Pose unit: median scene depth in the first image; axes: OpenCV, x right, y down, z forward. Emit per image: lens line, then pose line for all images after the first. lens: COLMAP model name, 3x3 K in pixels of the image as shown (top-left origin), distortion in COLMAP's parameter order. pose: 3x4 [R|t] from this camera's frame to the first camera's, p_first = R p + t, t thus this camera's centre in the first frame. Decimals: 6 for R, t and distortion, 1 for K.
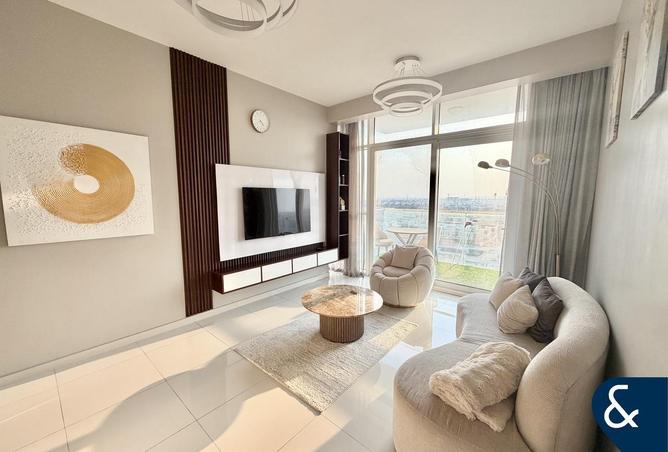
lens RADIAL K [[263.3, 0, 328.9], [0, 263.3, 224.5], [0, 0, 1]] dist [0.001629, 0.000135]
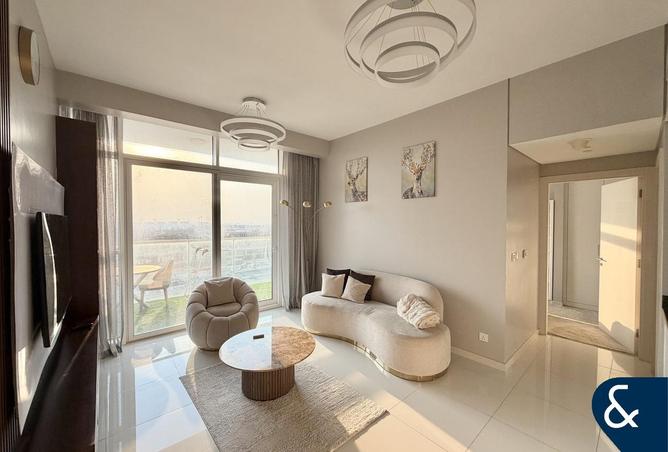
lens RADIAL K [[263.3, 0, 328.9], [0, 263.3, 224.5], [0, 0, 1]] dist [0.001629, 0.000135]
pose [[0.137059, -0.003451, 0.990557, -0.551996], [0.115048, 0.993282, -0.012459, -0.050618], [-0.983859, 0.115669, 0.136535, 0.456054]]
